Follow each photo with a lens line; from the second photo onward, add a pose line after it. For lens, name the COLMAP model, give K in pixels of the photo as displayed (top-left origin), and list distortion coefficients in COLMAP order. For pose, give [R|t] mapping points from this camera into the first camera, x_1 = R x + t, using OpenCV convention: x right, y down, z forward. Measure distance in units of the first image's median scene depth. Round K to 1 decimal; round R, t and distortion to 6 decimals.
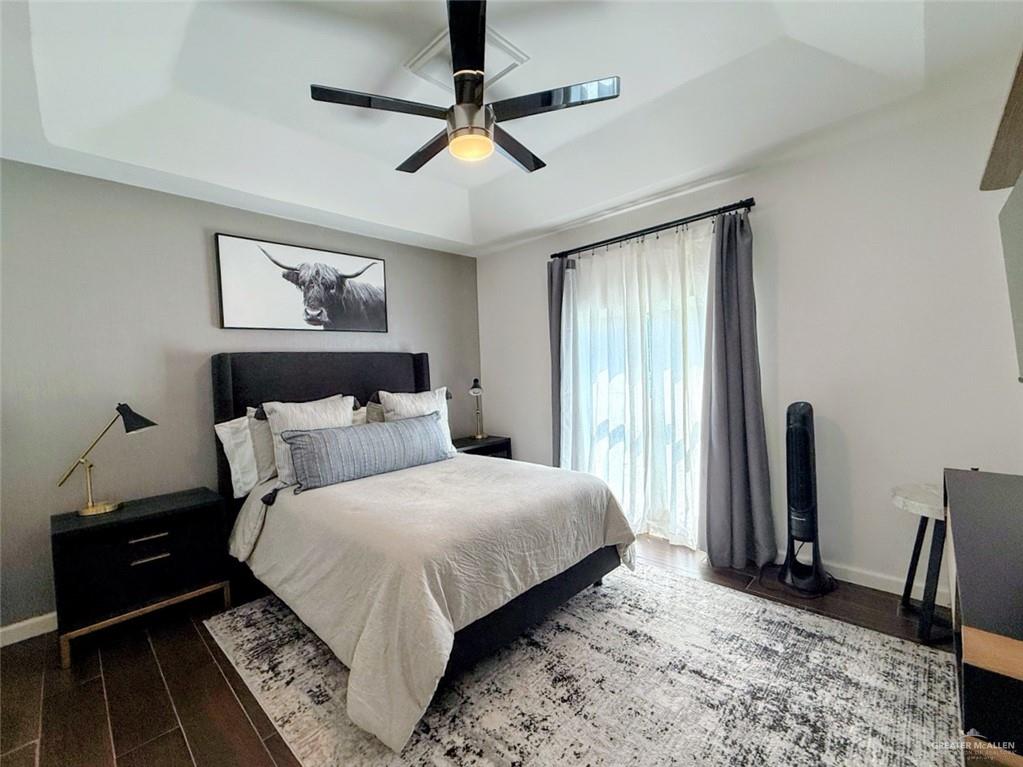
lens RADIAL K [[409.3, 0, 511.2], [0, 409.3, 382.6], [0, 0, 1]] dist [-0.000042, 0.000415]
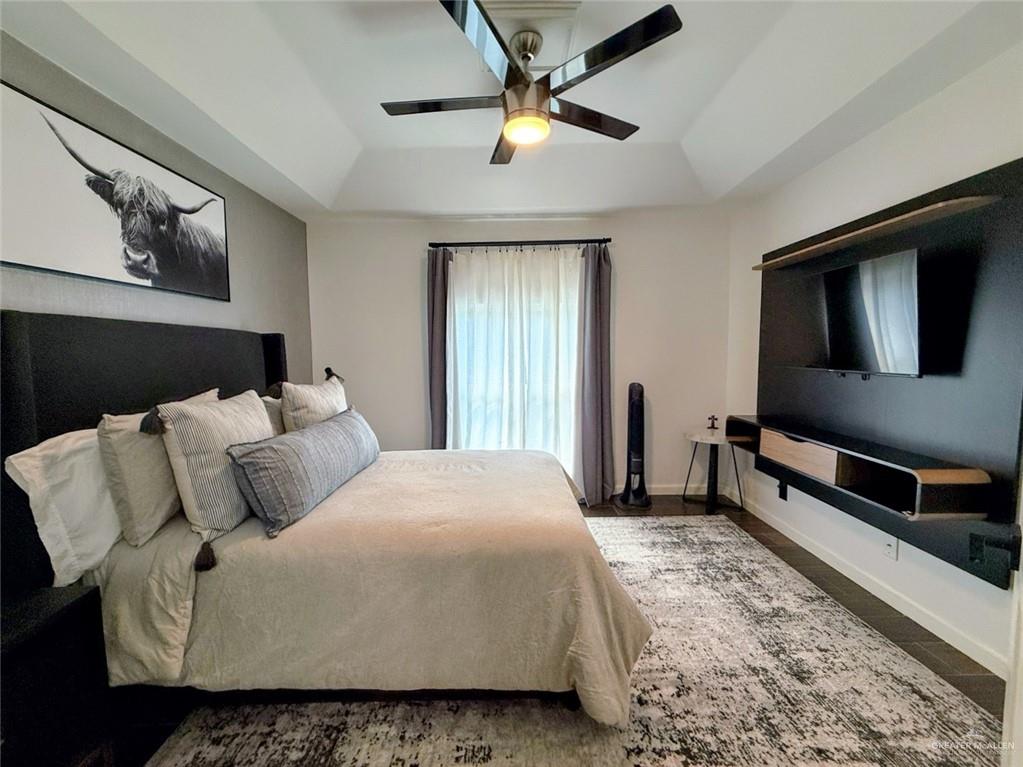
lens RADIAL K [[384.9, 0, 509.7], [0, 384.9, 380.7], [0, 0, 1]] dist [0.001726, 0.000333]
pose [[0.745535, -0.018111, 0.666220, -0.523156], [0.005446, 0.999763, 0.021084, 0.006044], [-0.666444, -0.012091, 0.745457, 0.226188]]
